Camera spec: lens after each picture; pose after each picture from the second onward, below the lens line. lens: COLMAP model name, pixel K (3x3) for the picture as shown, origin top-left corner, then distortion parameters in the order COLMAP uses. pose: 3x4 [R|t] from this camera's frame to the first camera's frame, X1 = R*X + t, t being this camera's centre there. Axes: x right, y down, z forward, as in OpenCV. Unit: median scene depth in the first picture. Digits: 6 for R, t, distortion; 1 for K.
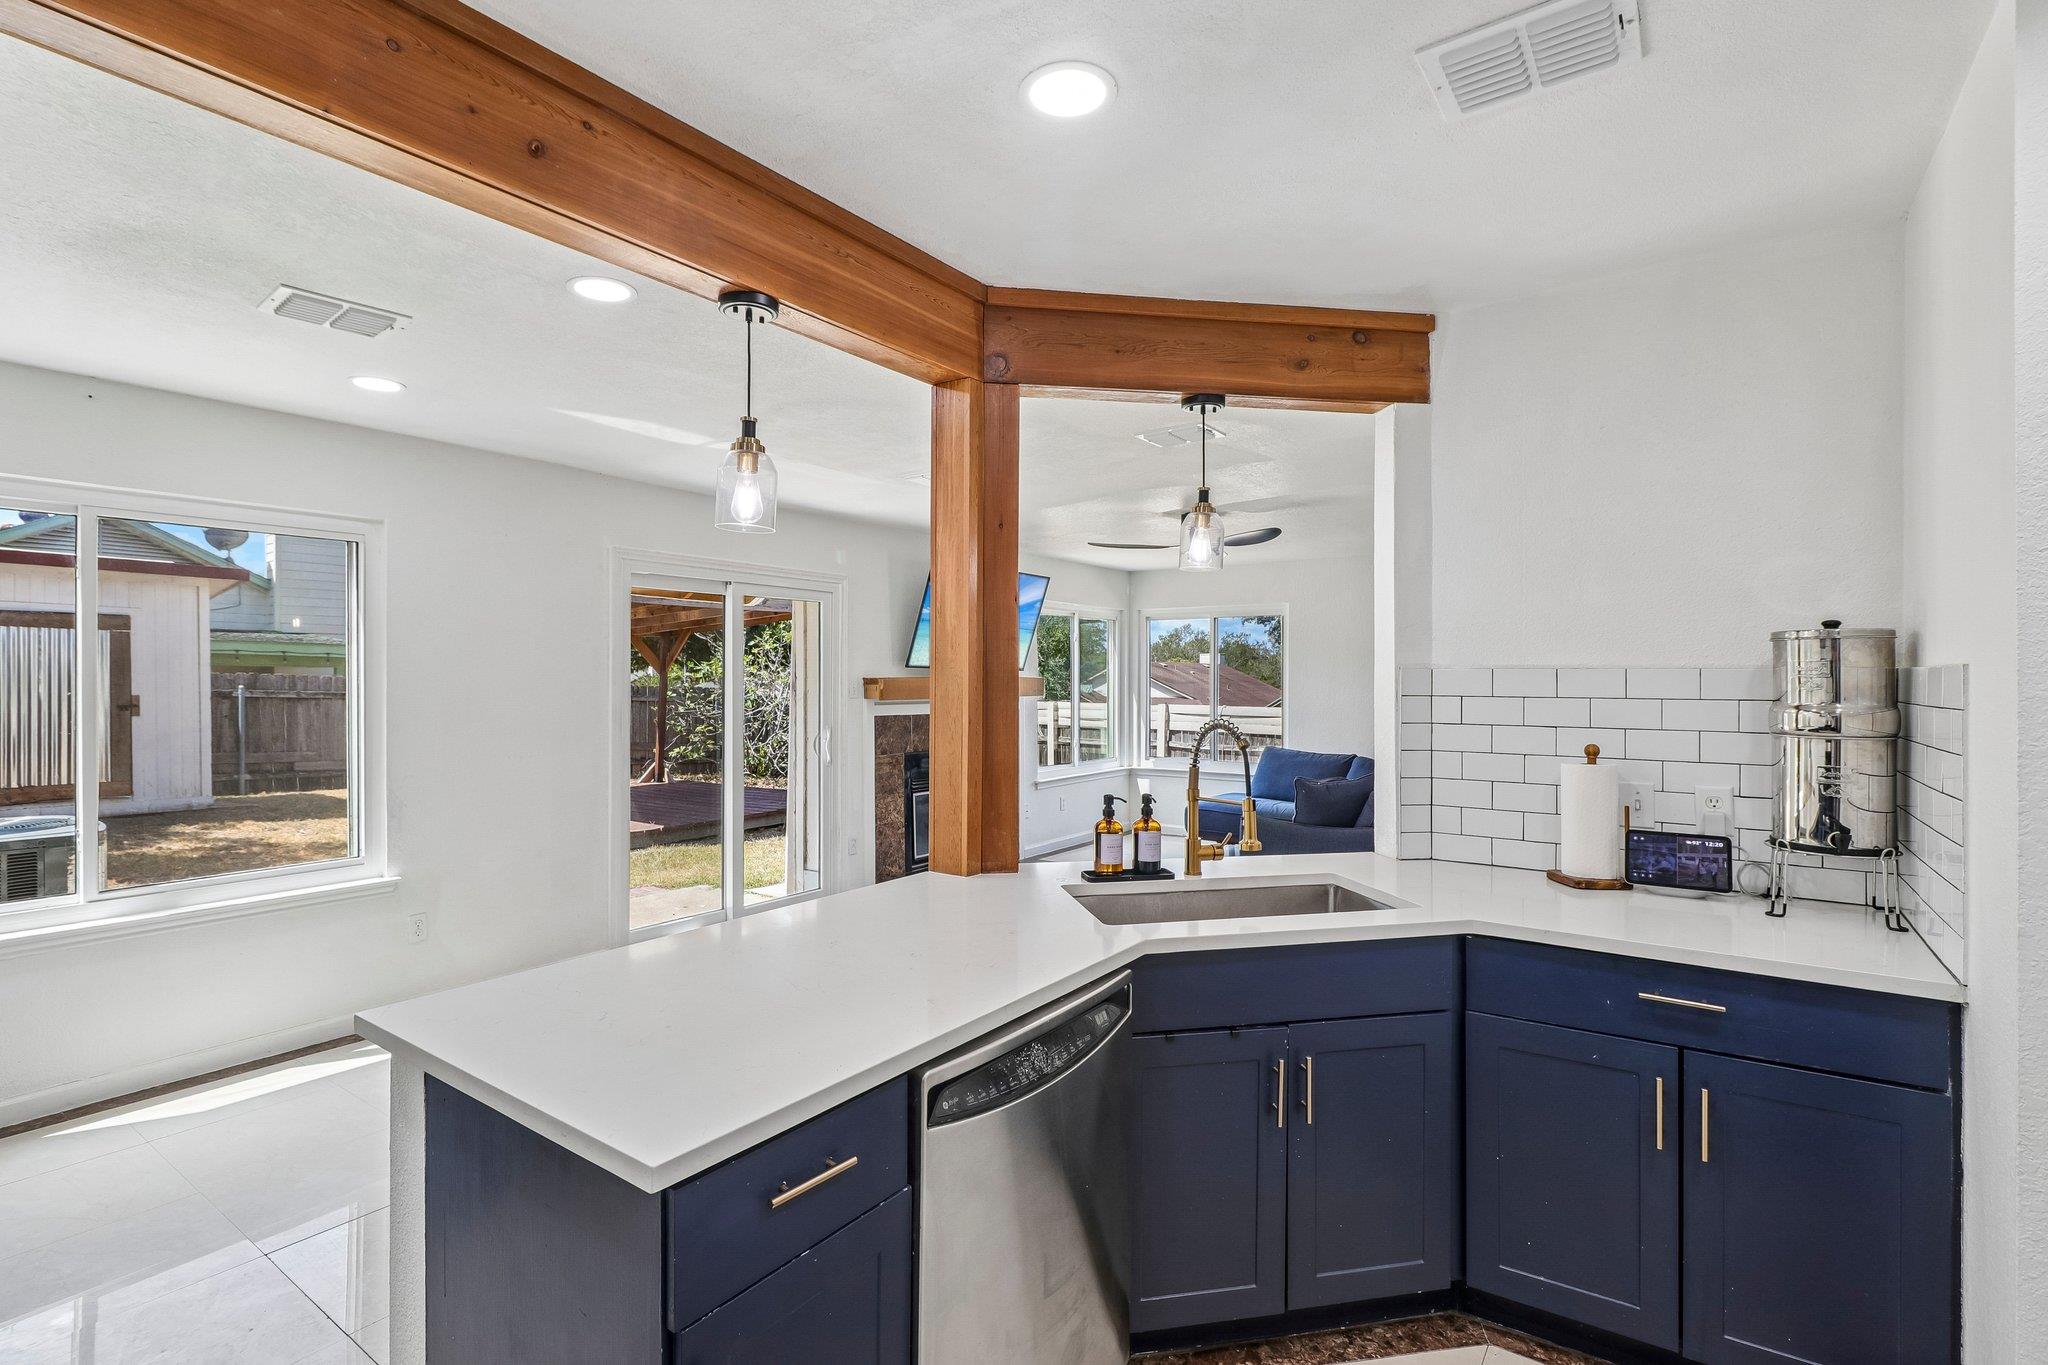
lens RADIAL K [[949.5, 0, 1023.7], [0, 949.5, 677.1], [0, 0, 1]] dist [0.006414, -0.003367]
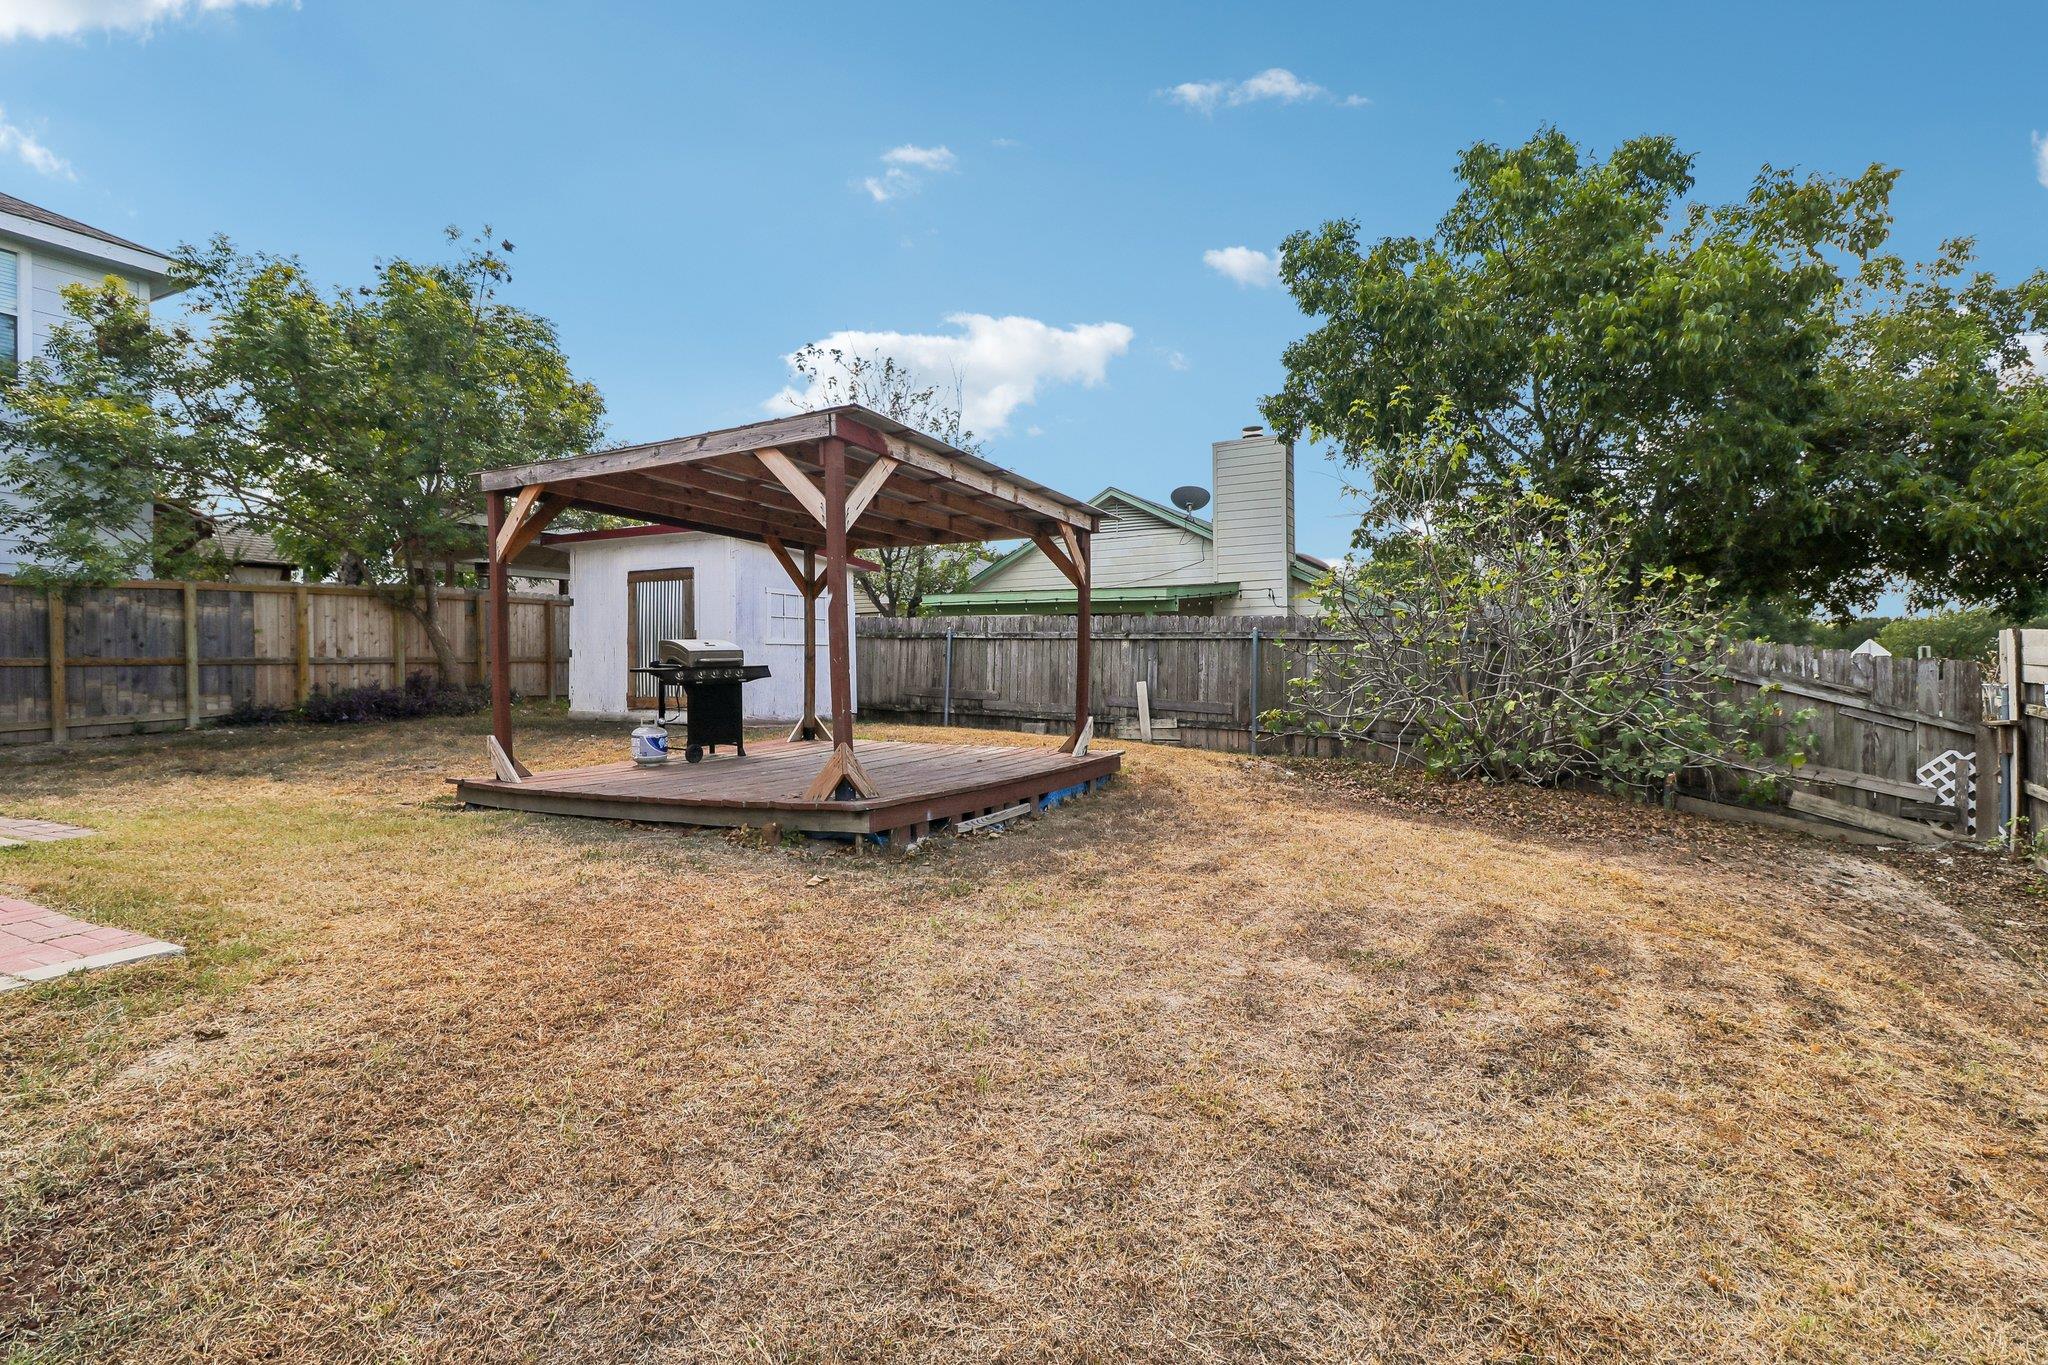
lens RADIAL K [[949.5, 0, 1032.8], [0, 949.5, 672.7], [0, 0, 1]] dist [0.006414, -0.003367]
pose [[0.148850, 0.006574, -0.988838, 1.432825], [0.013792, 0.999867, 0.008724, 0.264351], [0.988764, -0.014937, 0.148740, 4.694683]]
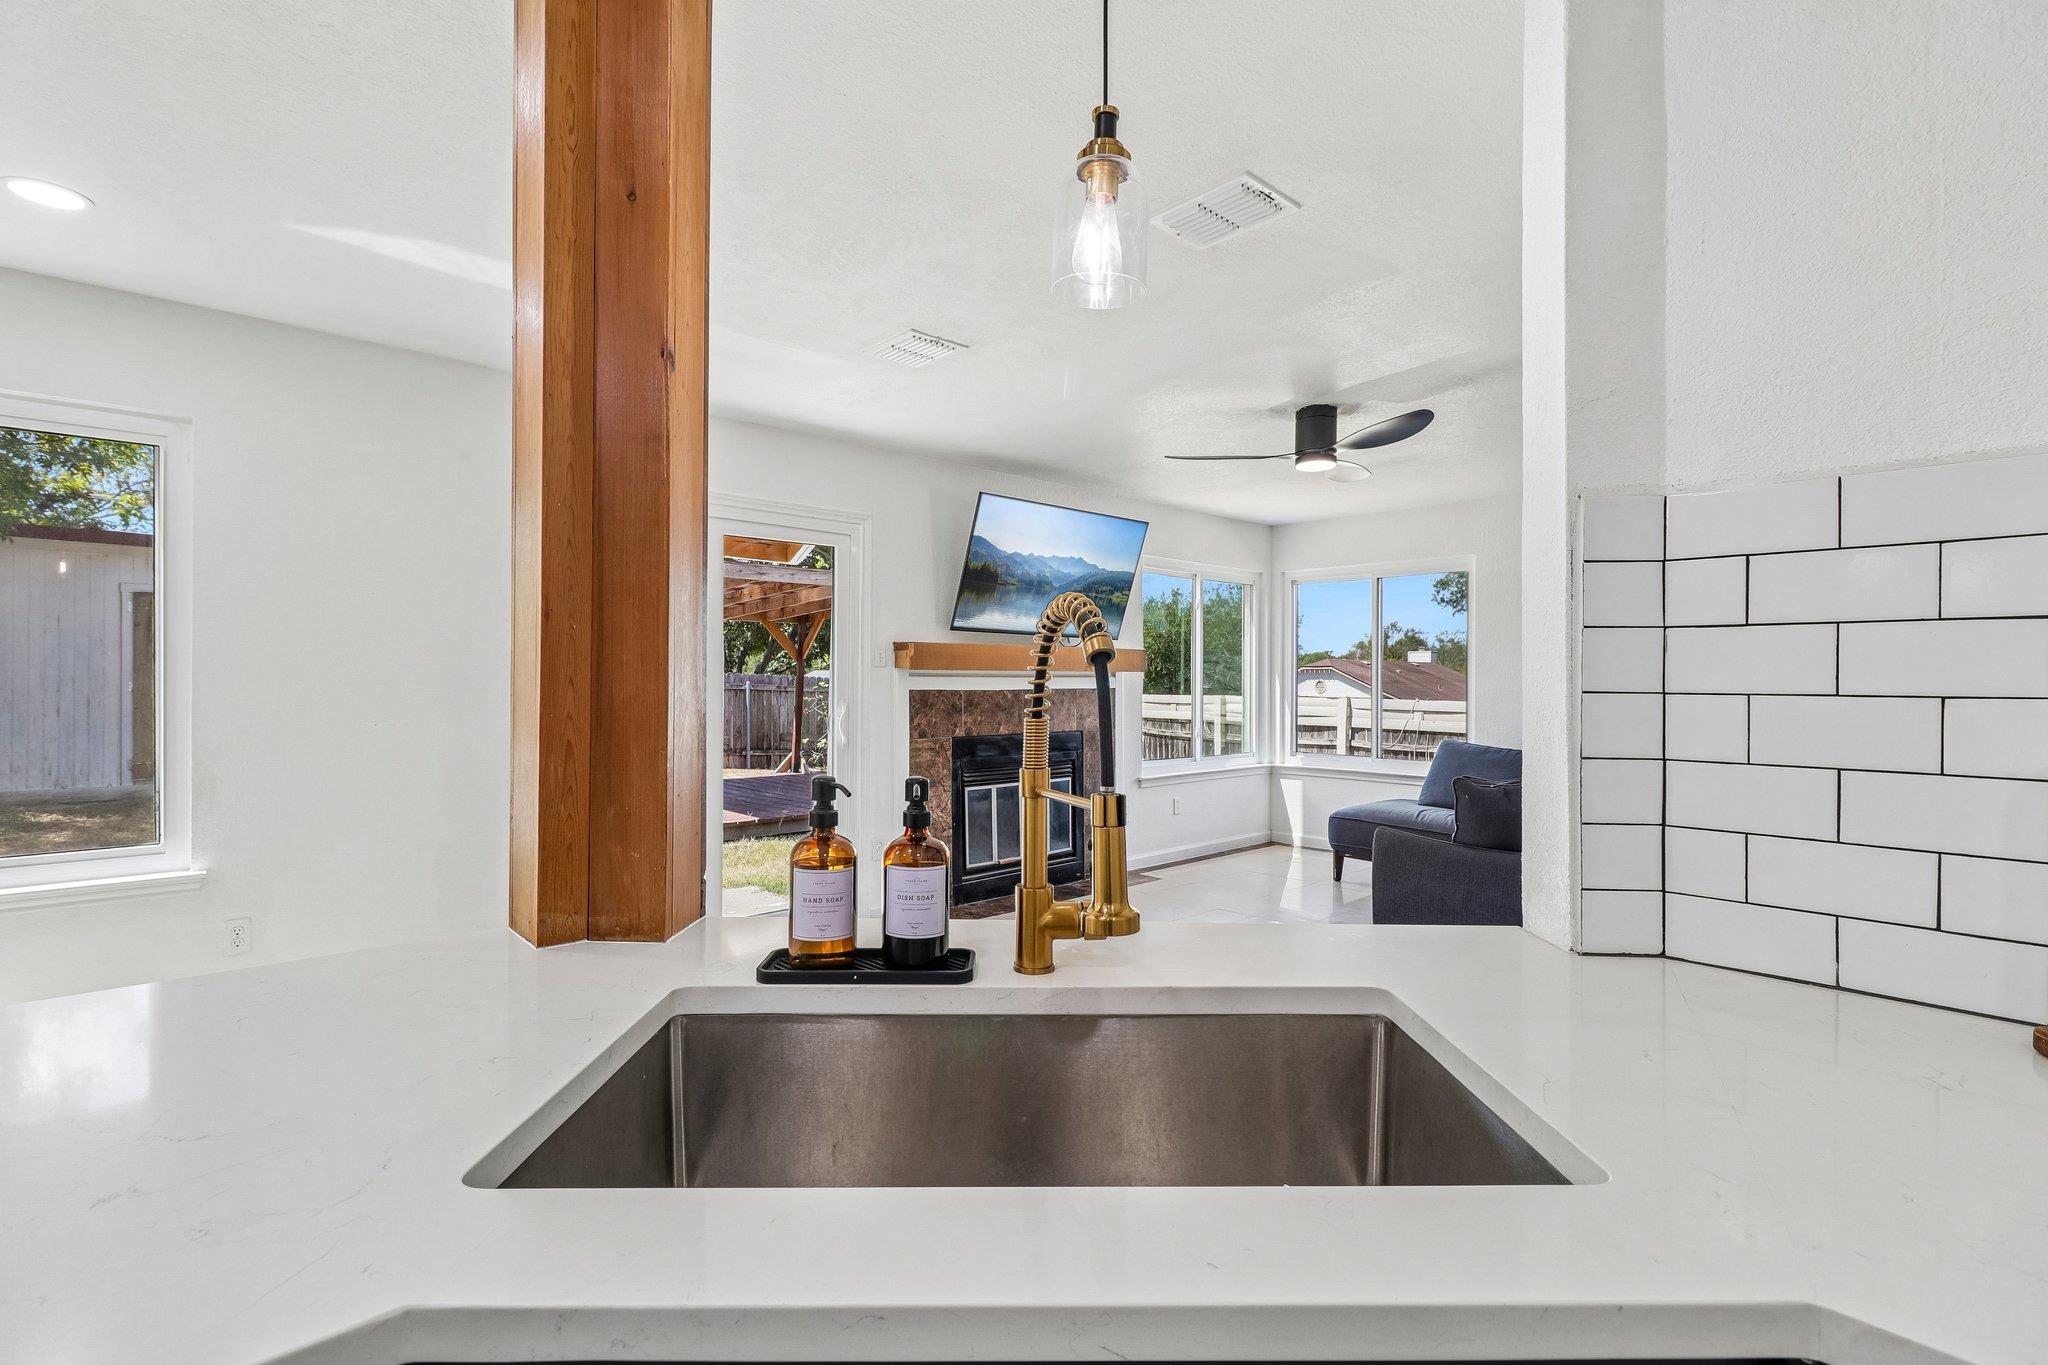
lens RADIAL K [[949.5, 0, 1023.2], [0, 949.5, 676.6], [0, 0, 1]] dist [0.006414, -0.003367]
pose [[0.978734, 0.002214, -0.205122, 0.244571], [-0.002521, 0.999996, -0.001235, 0.071712], [0.205119, 0.001726, 0.978736, 0.545284]]
